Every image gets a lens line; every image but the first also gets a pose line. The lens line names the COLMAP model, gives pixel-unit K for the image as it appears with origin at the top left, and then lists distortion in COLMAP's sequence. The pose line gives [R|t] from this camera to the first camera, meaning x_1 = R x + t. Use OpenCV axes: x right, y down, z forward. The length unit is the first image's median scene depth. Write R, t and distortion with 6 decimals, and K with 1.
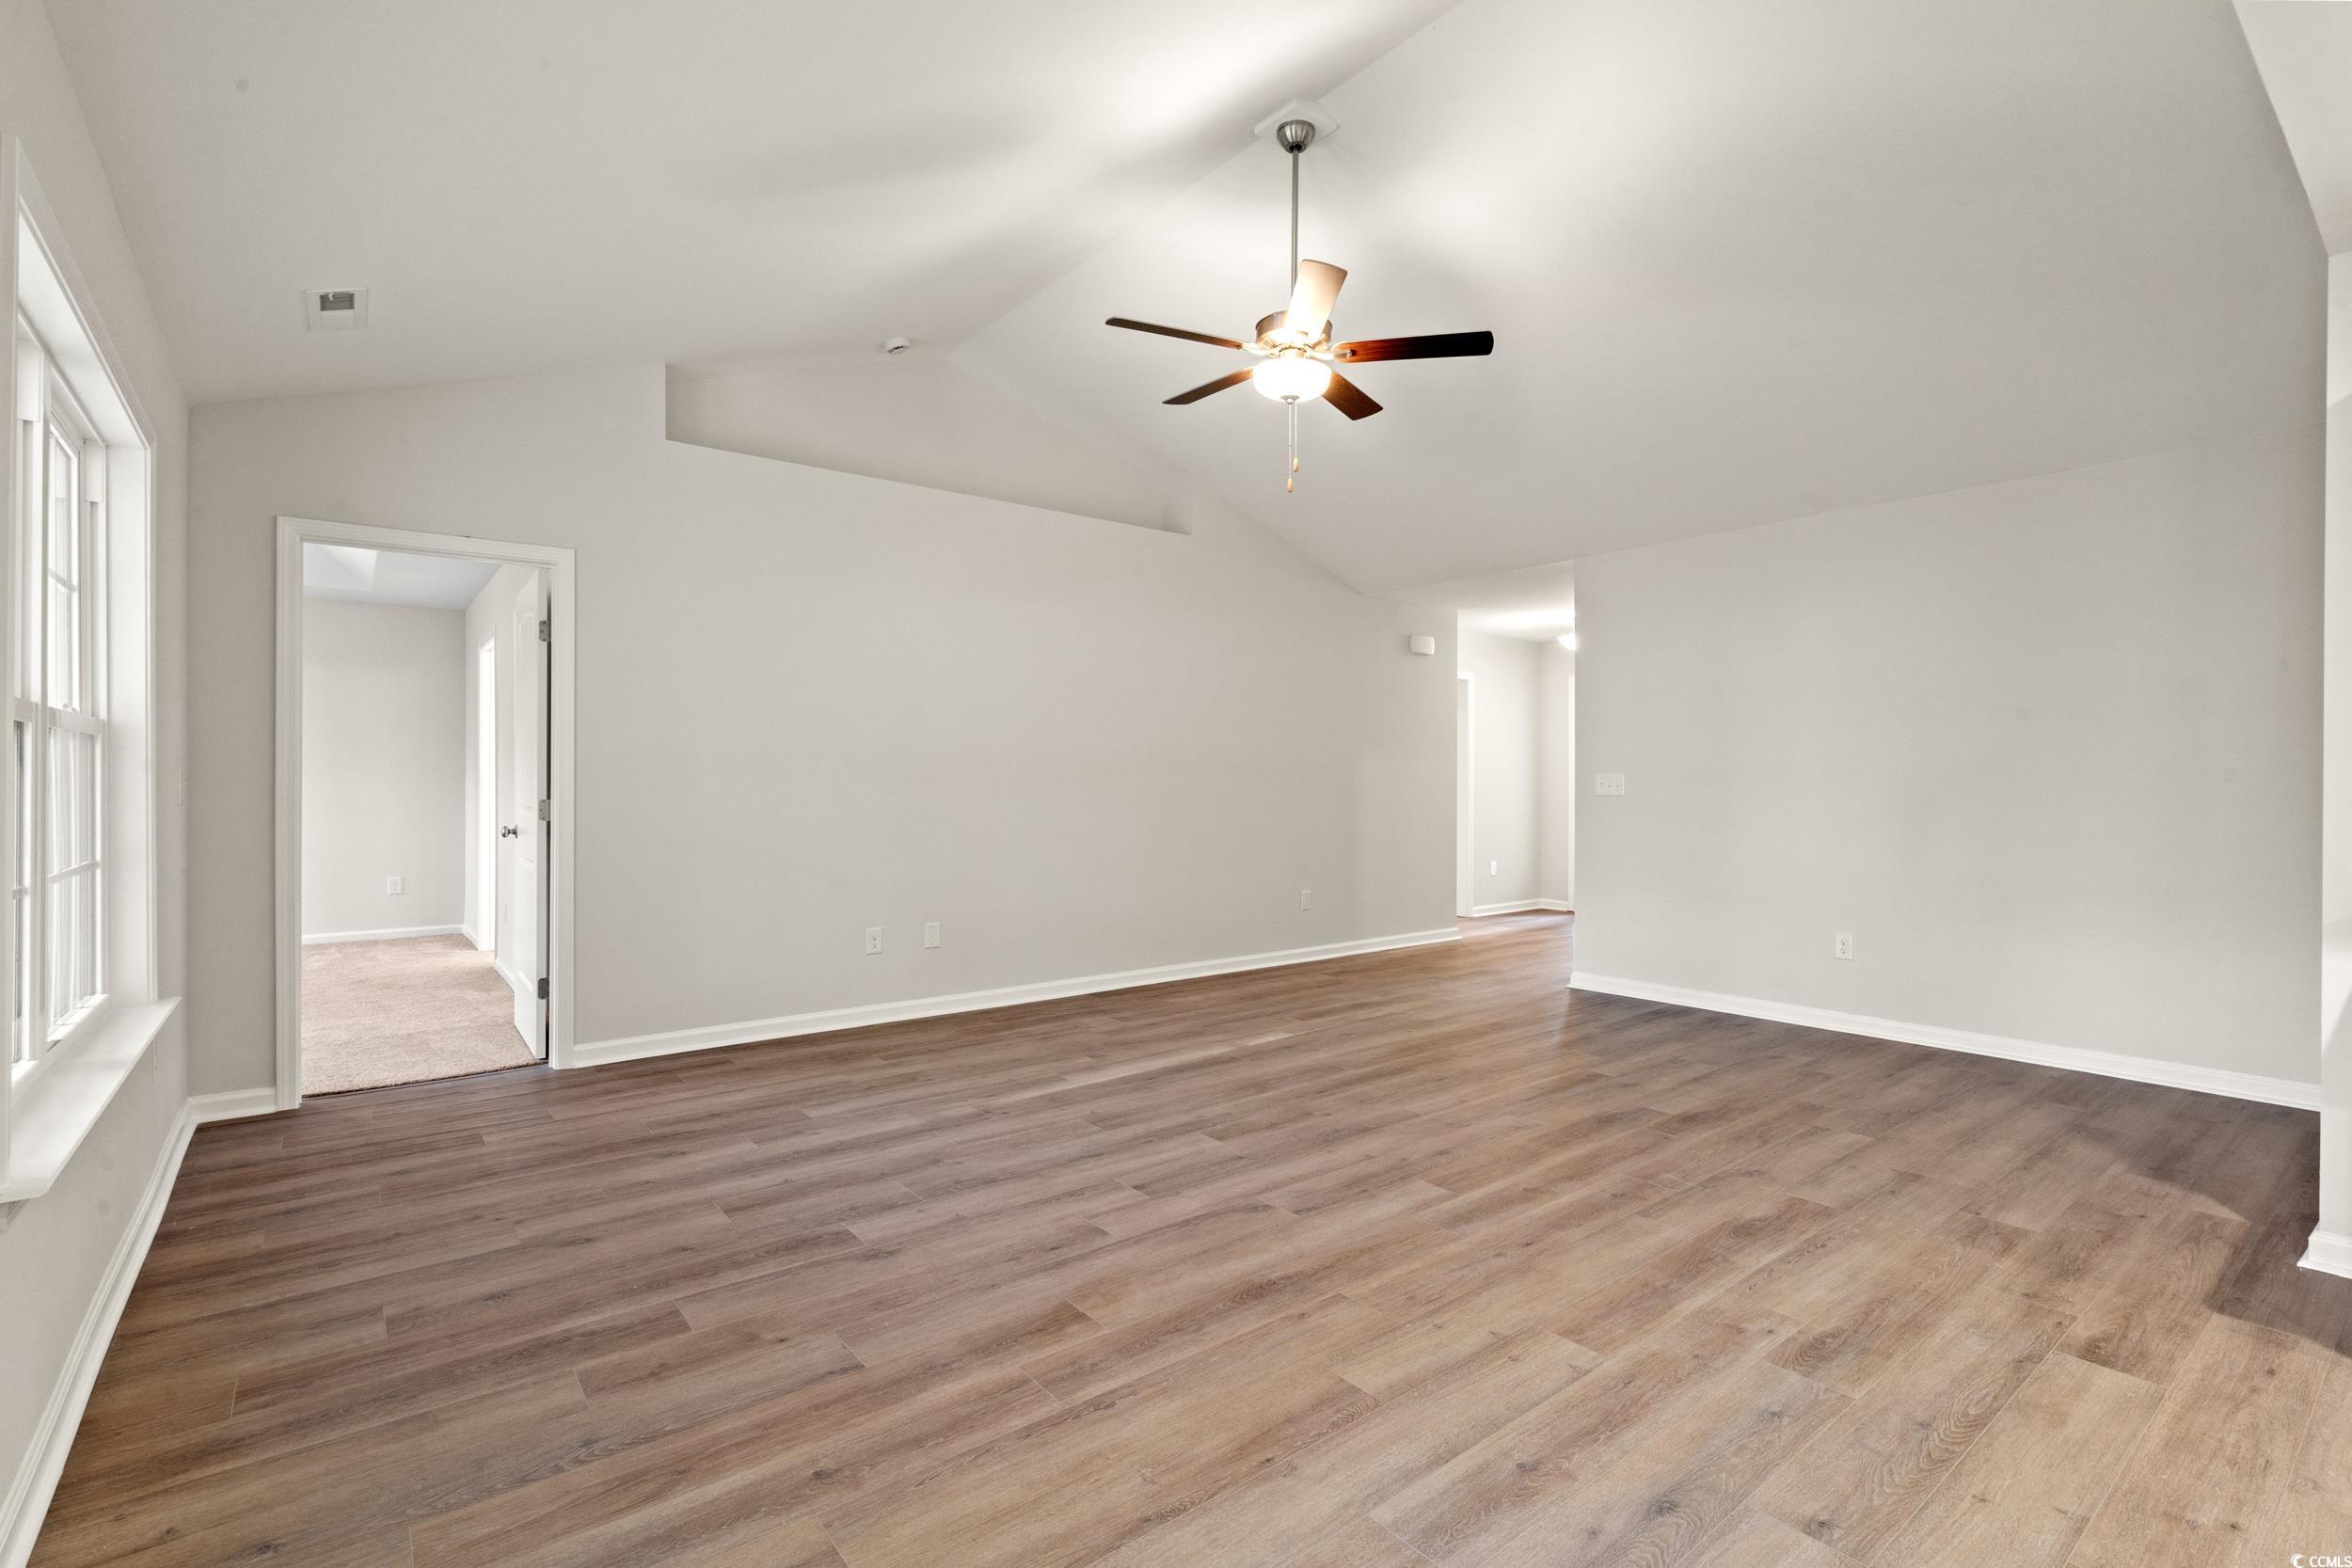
lens RADIAL K [[1071.3, 0, 1175.6], [0, 1071.3, 783.2], [0, 0, 1]] dist [0.000180, 0.000082]
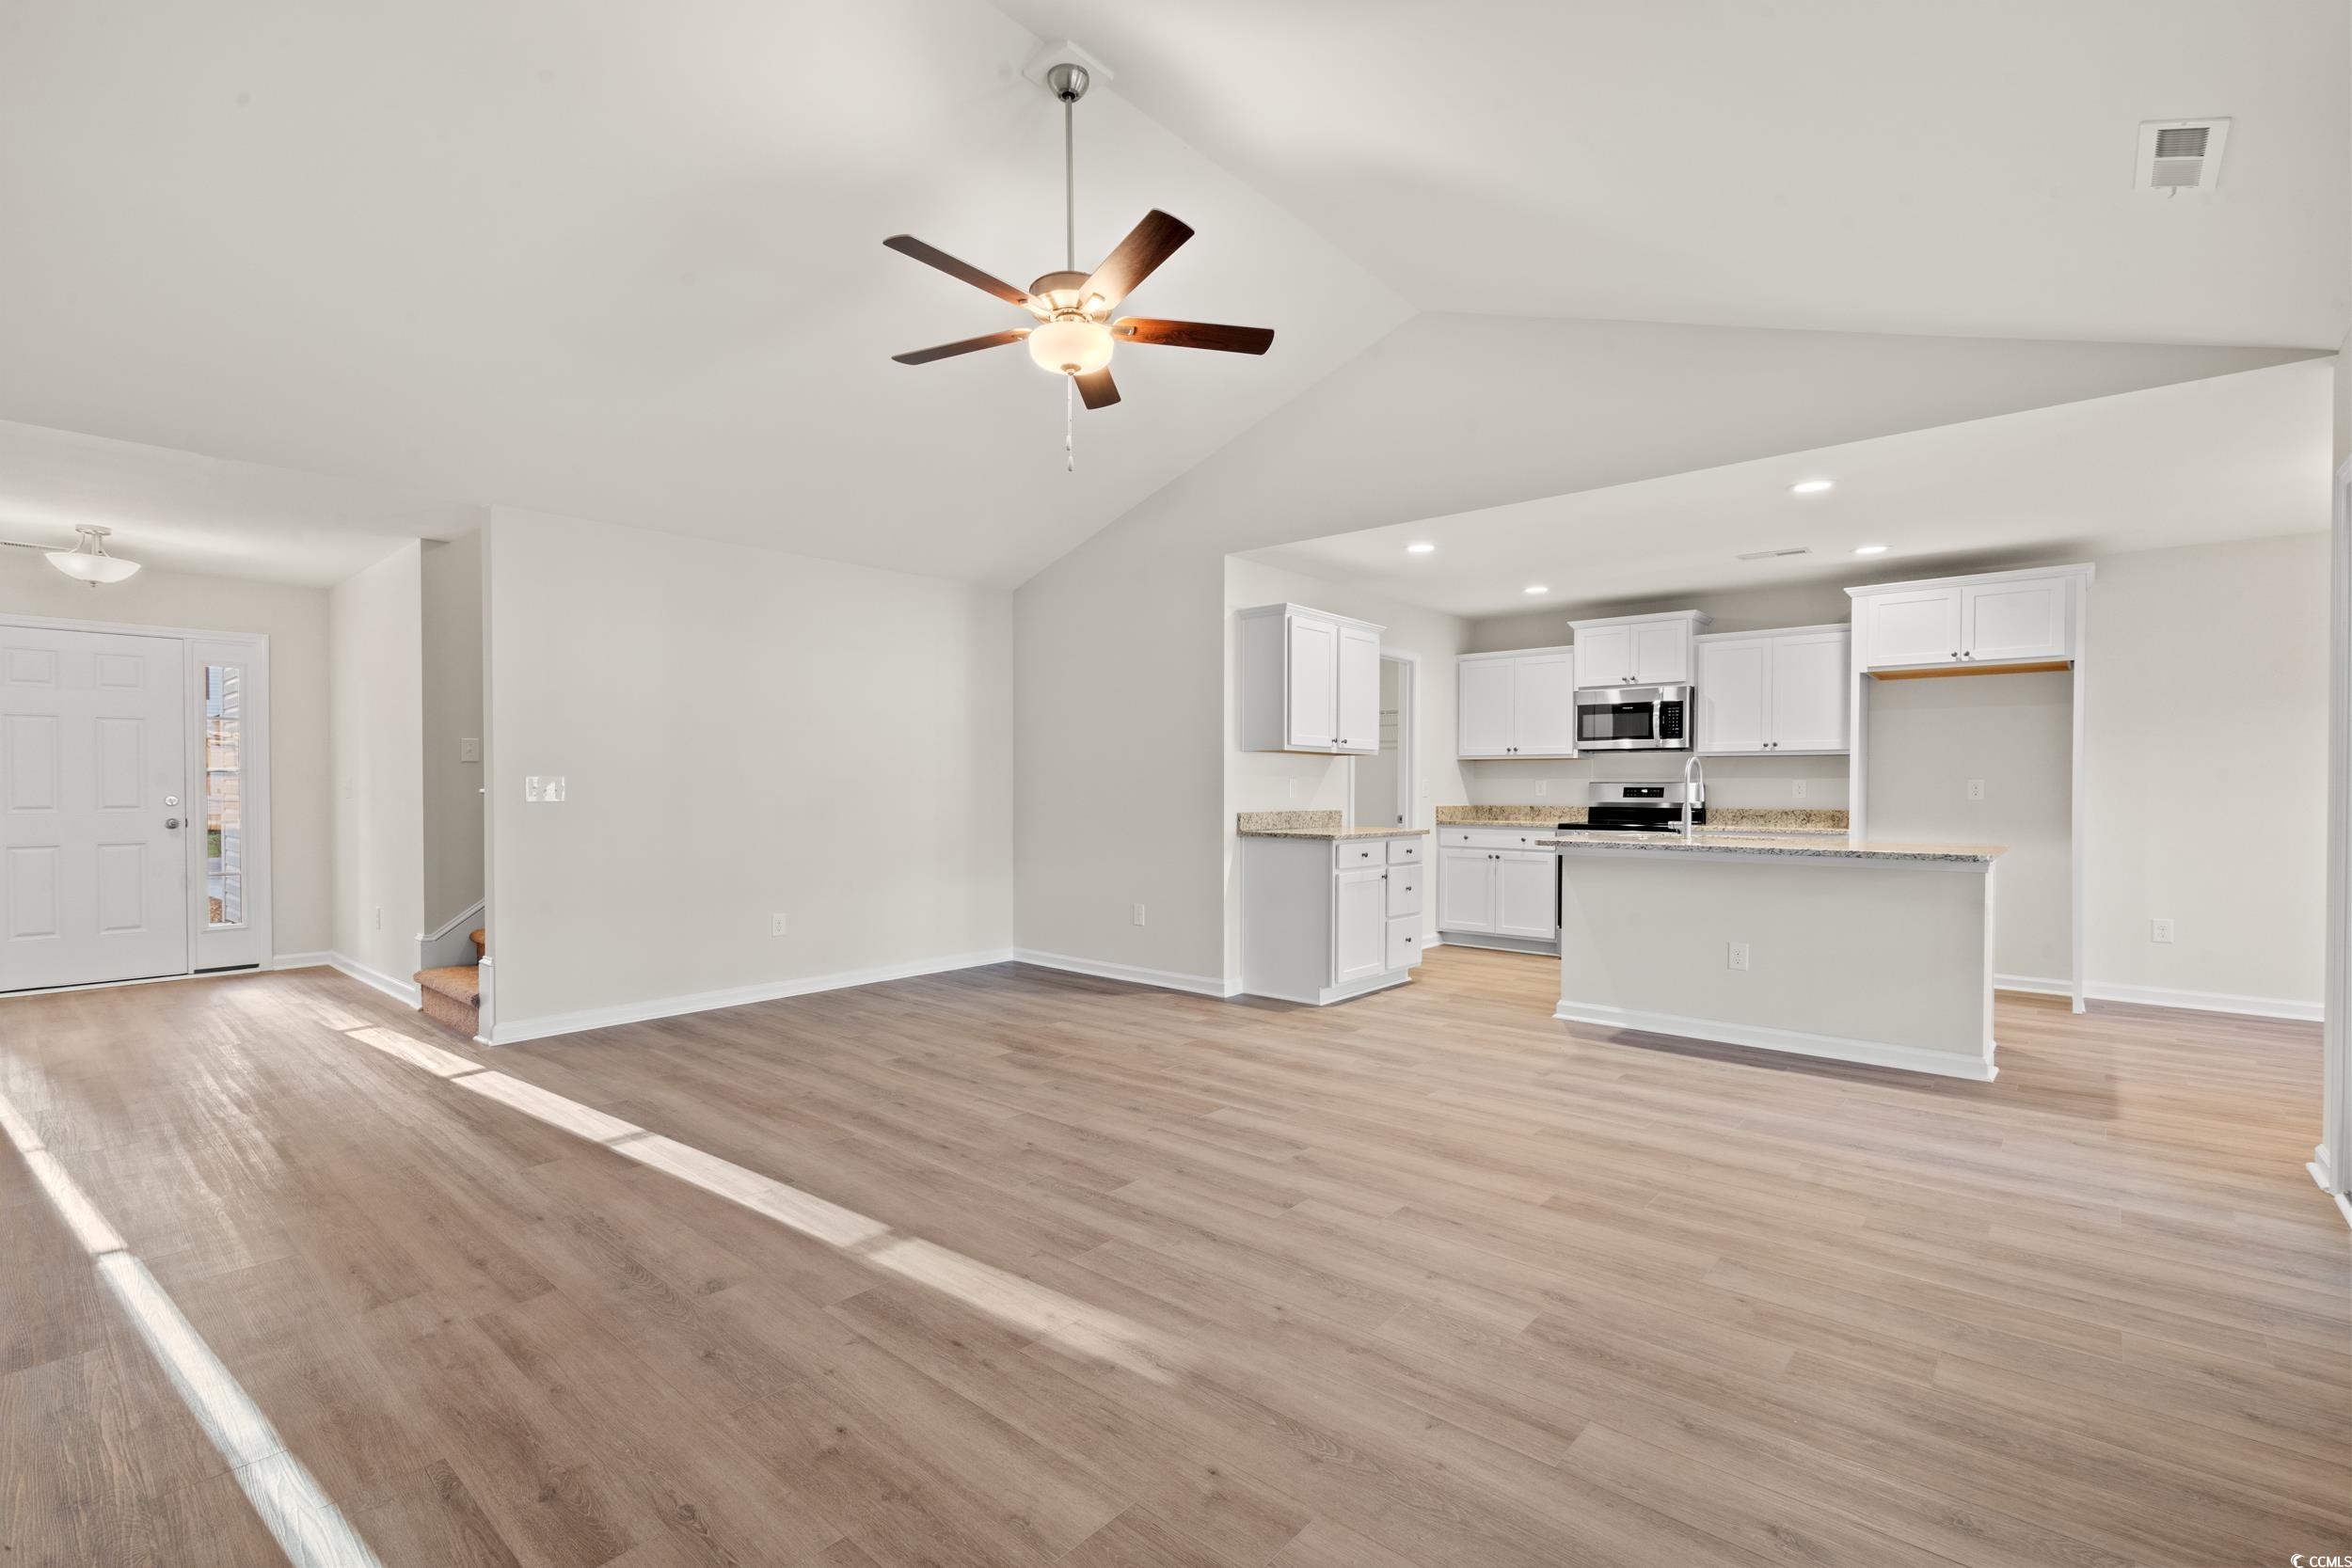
lens RADIAL K [[1071.3, 0, 1166.5], [0, 1071.3, 787.8], [0, 0, 1]] dist [0.000180, 0.000082]
pose [[-0.188161, -0.002799, 0.982134, -0.937759], [-0.001531, 0.999996, 0.002556, 0.000036], [-0.982137, -0.001023, -0.188164, 1.261264]]
